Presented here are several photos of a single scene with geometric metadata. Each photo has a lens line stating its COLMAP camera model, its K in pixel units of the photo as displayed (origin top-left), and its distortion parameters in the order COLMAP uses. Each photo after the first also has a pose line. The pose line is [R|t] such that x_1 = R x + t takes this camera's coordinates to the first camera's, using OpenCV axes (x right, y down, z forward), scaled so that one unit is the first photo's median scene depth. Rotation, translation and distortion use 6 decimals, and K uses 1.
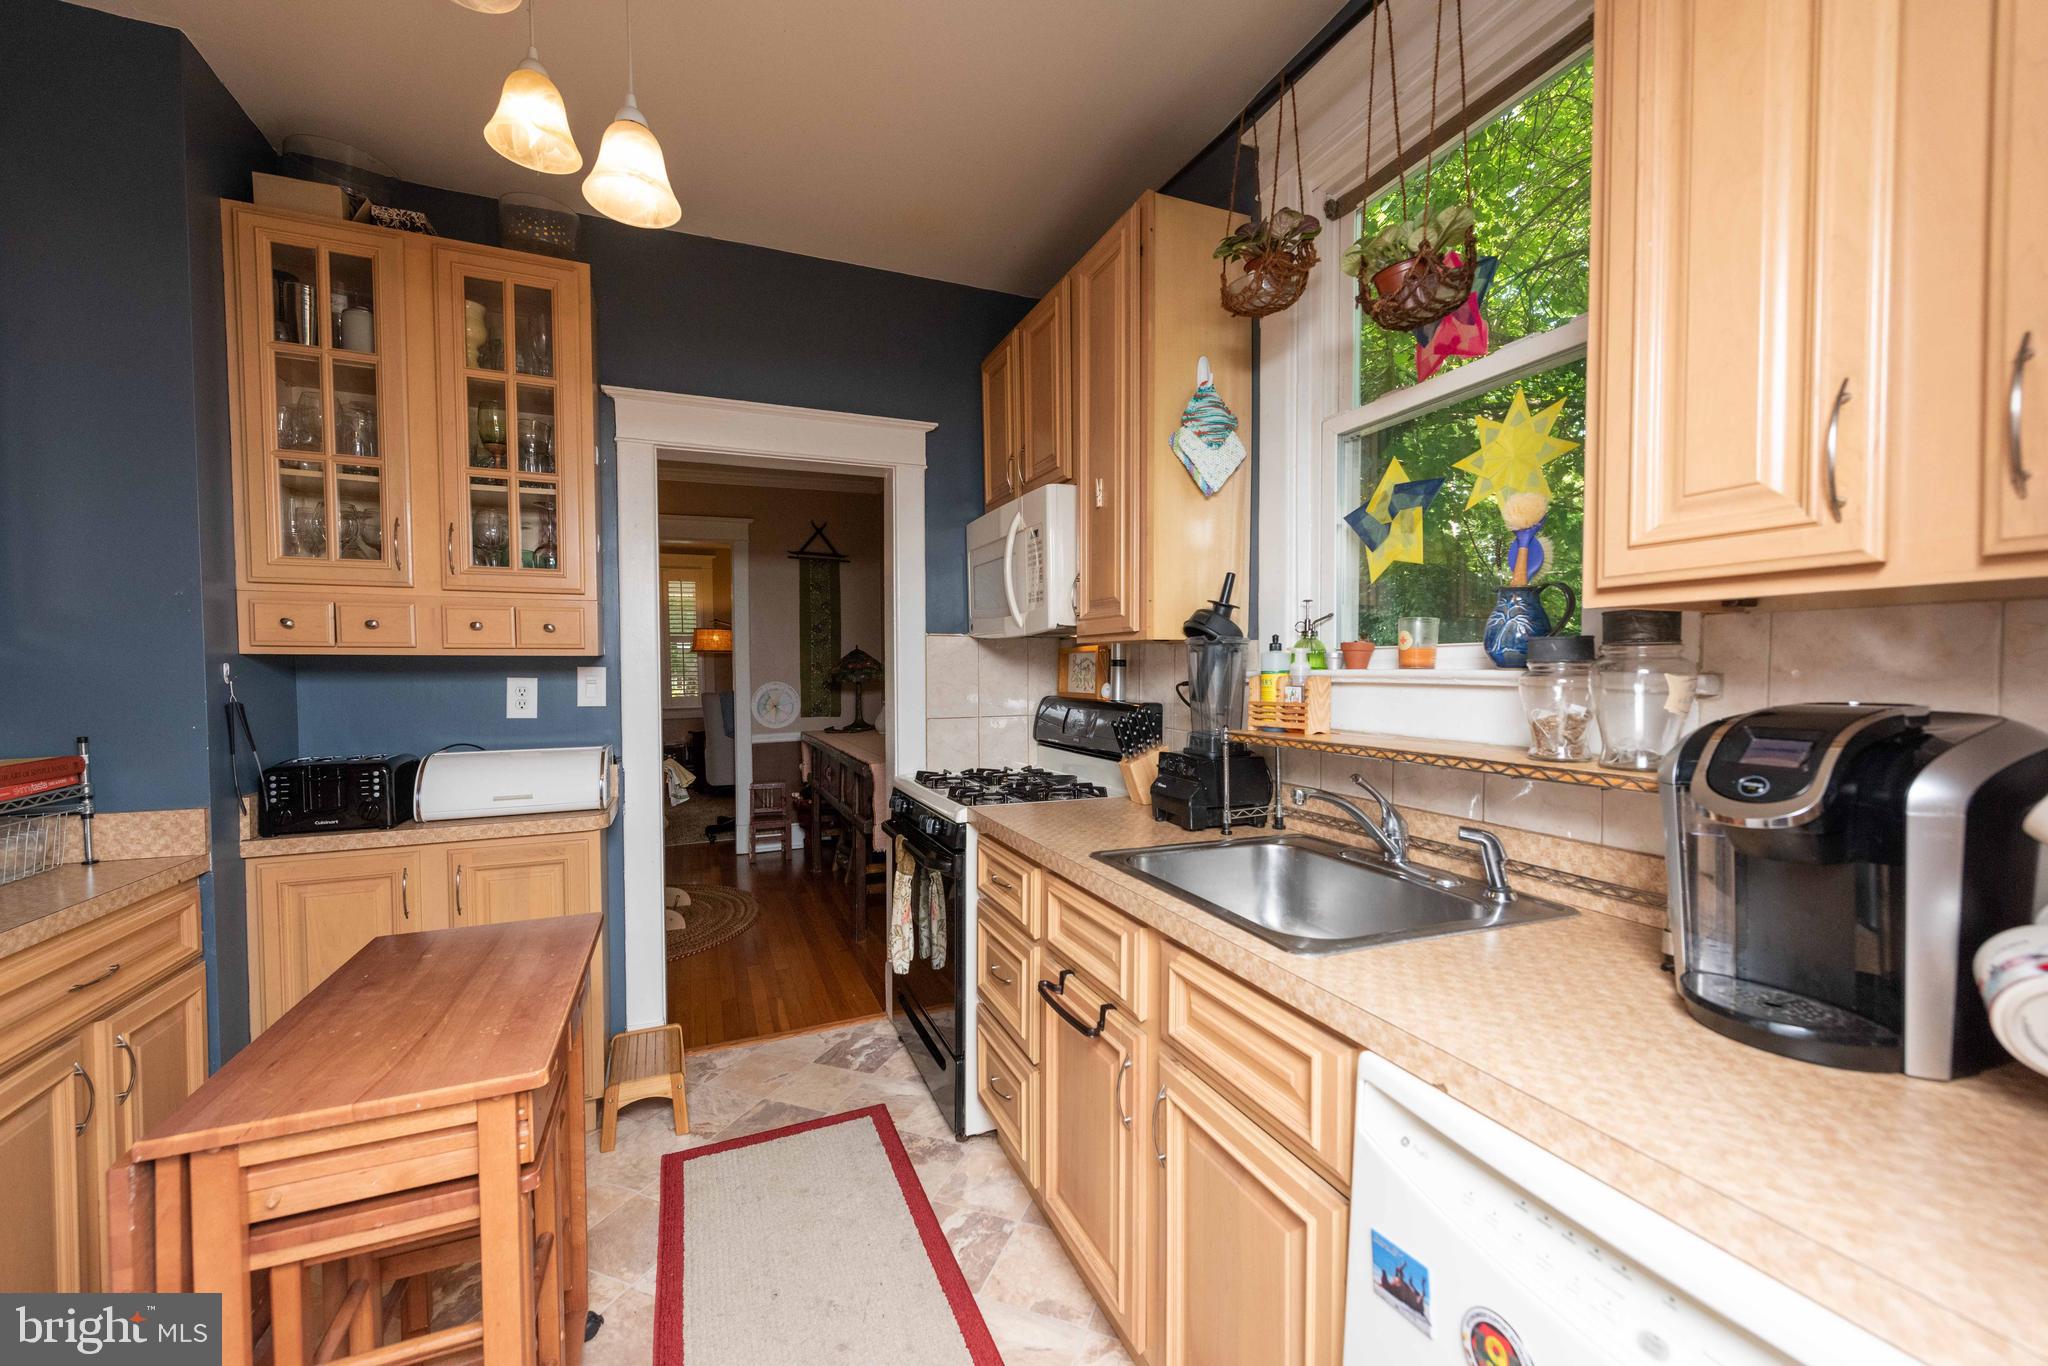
lens RADIAL K [[794.8, 0, 1019.9], [0, 794.8, 688.8], [0, 0, 1]] dist [0.017643, -0.004414]
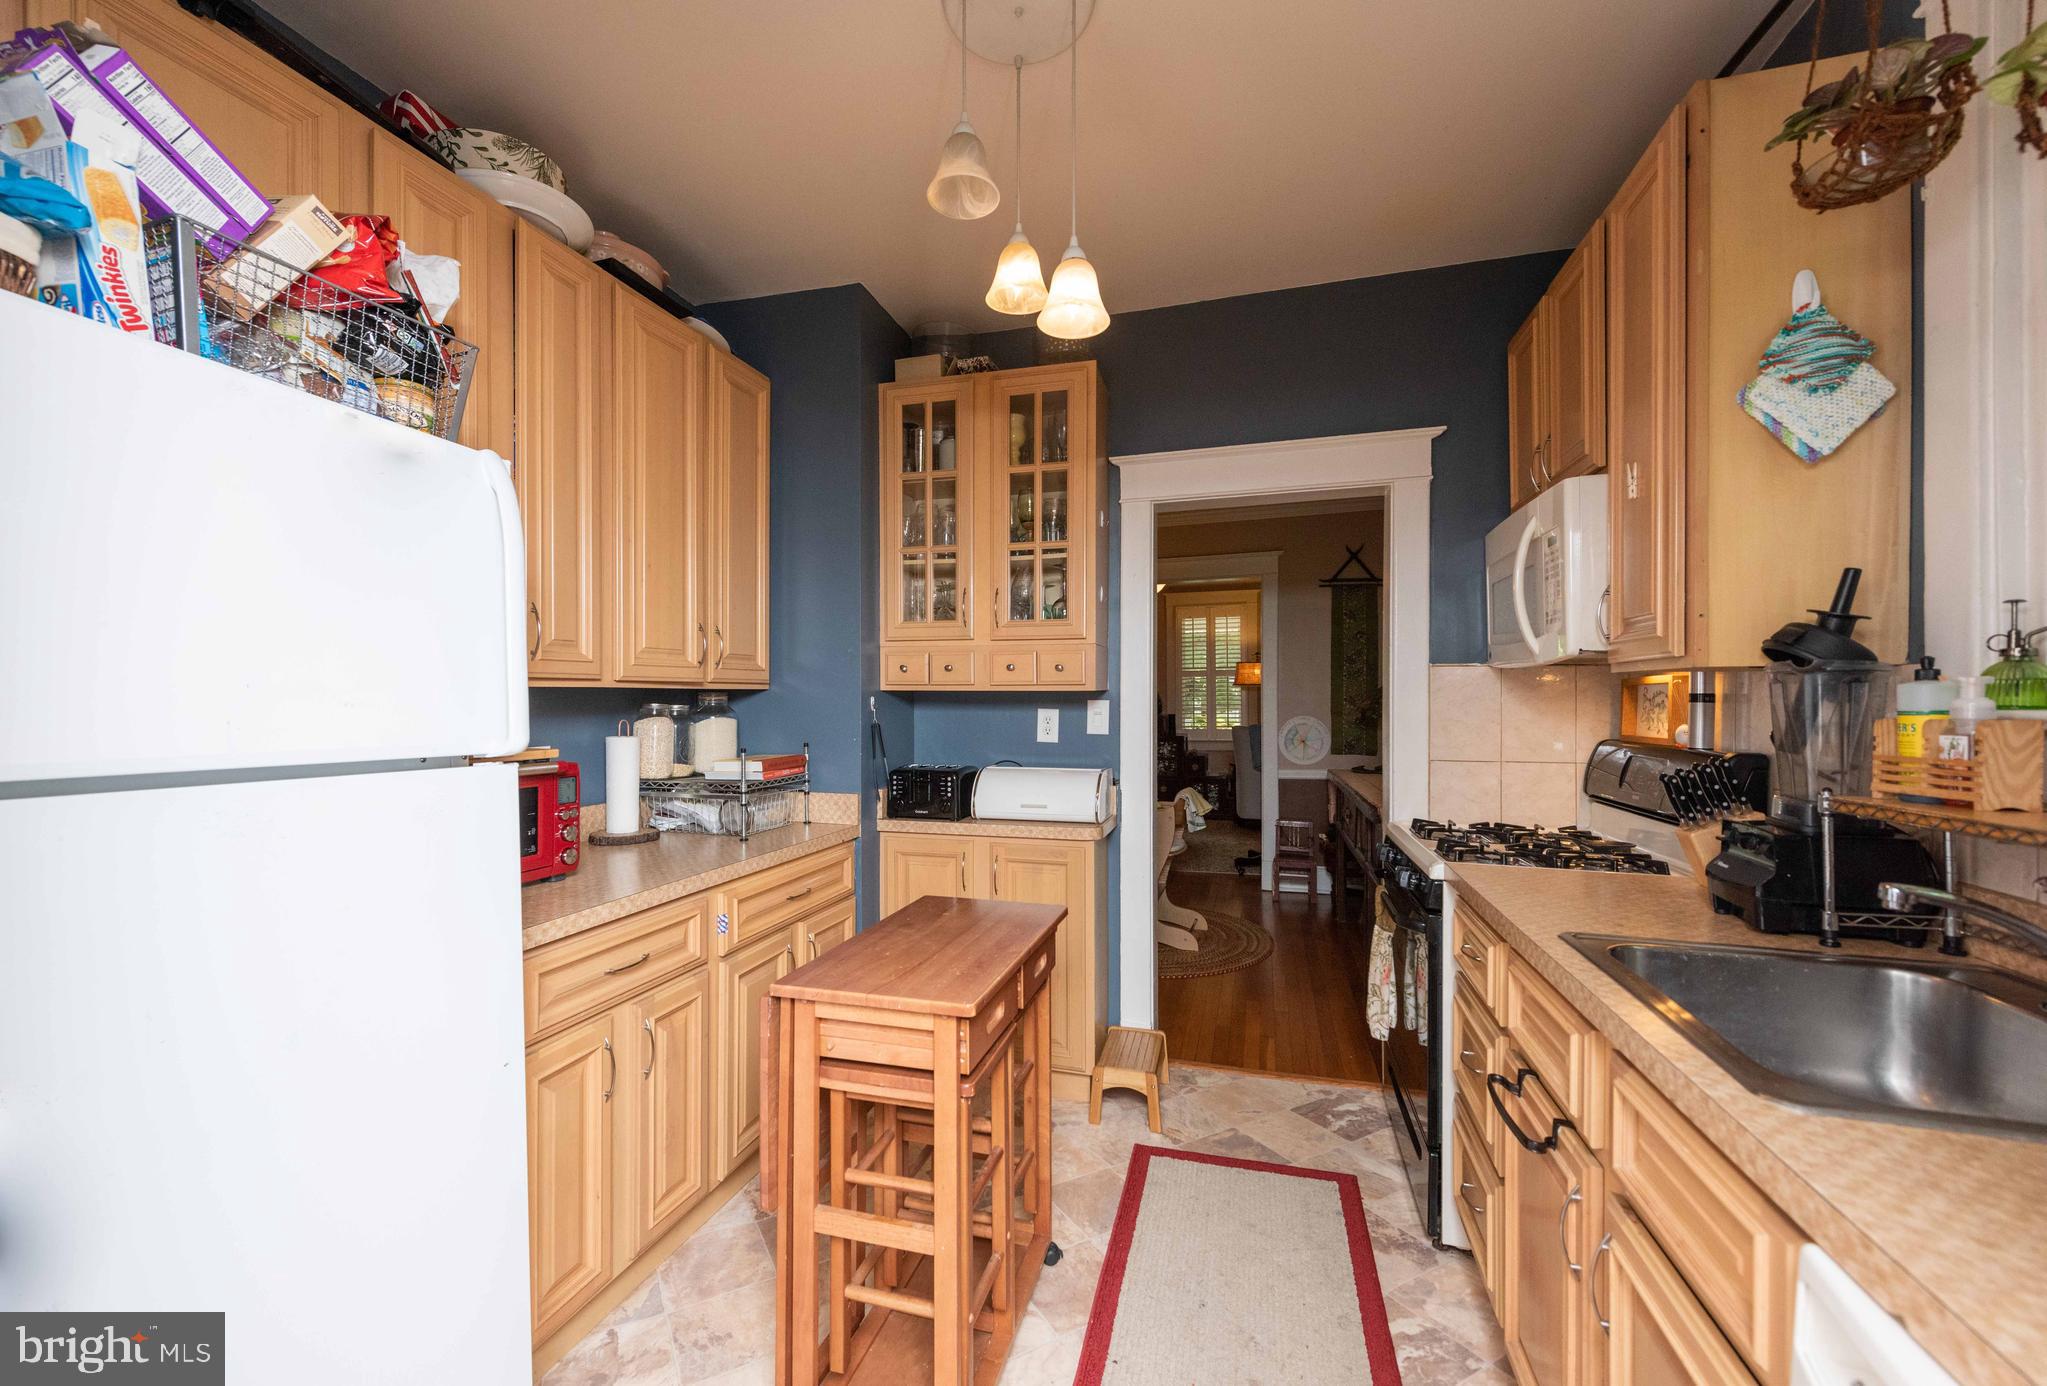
lens RADIAL K [[834.9, 0, 1016.2], [0, 834.9, 699.2], [0, 0, 1]] dist [0.022825, -0.007508]
pose [[0.779143, 0.003823, -0.626835, 0.156198], [-0.022066, 0.999529, -0.021332, -0.000509], [0.626458, 0.030452, 0.778860, -0.022092]]
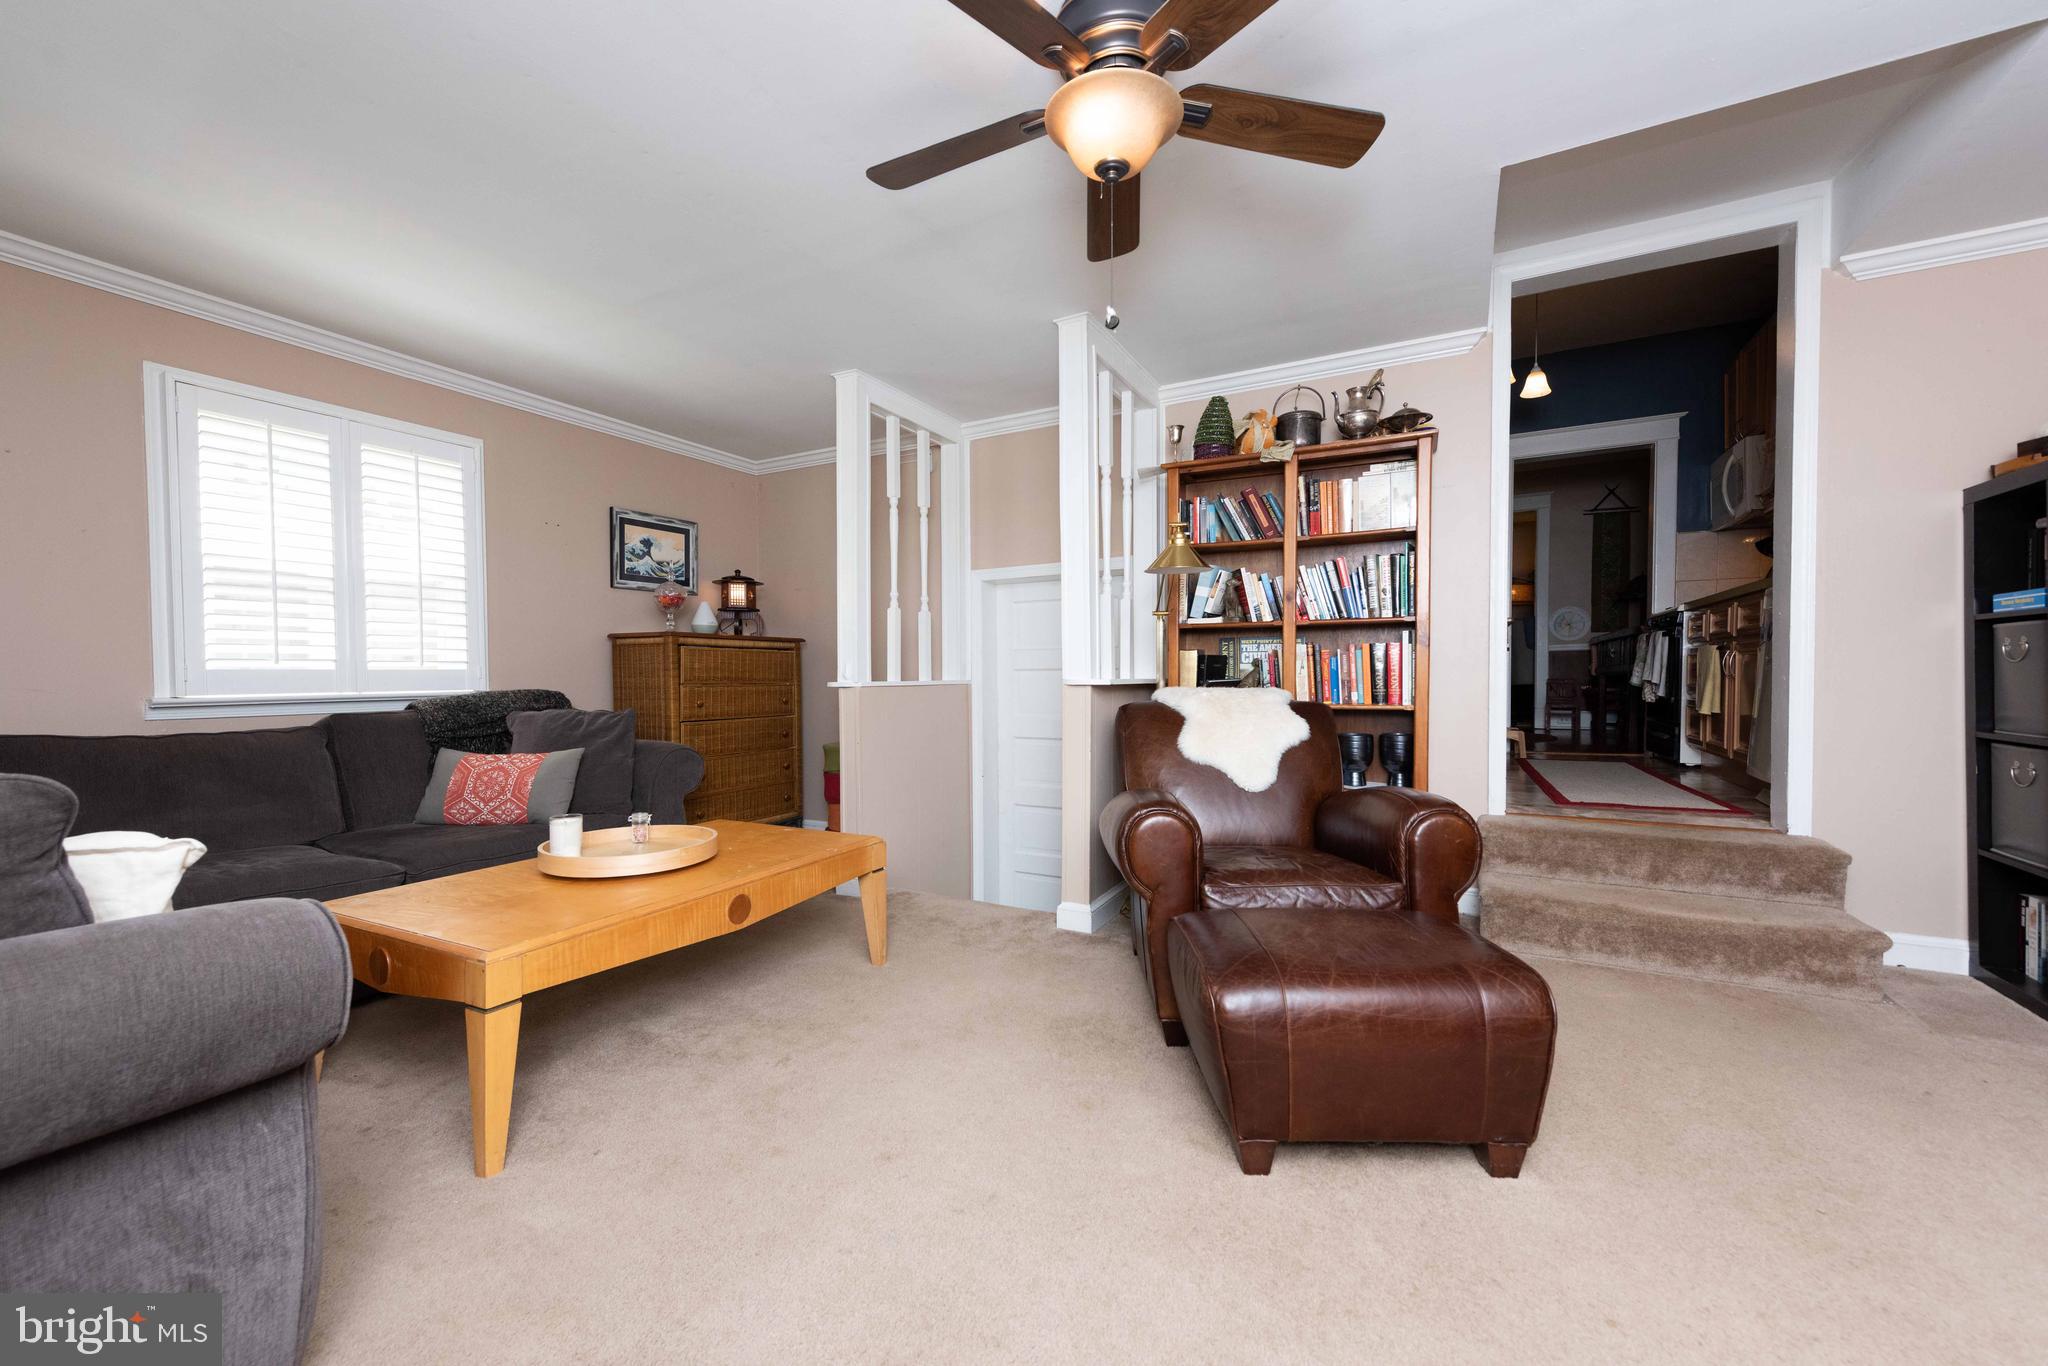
lens RADIAL K [[816.3, 0, 1018.3], [0, 816.3, 684.3], [0, 0, 1]] dist [0.000692, -0.000327]
pose [[0.632364, 0.015852, -0.774509, 0.493726], [-0.022428, 0.999746, 0.002149, 0.391845], [0.774346, 0.016012, 0.632559, -1.673166]]
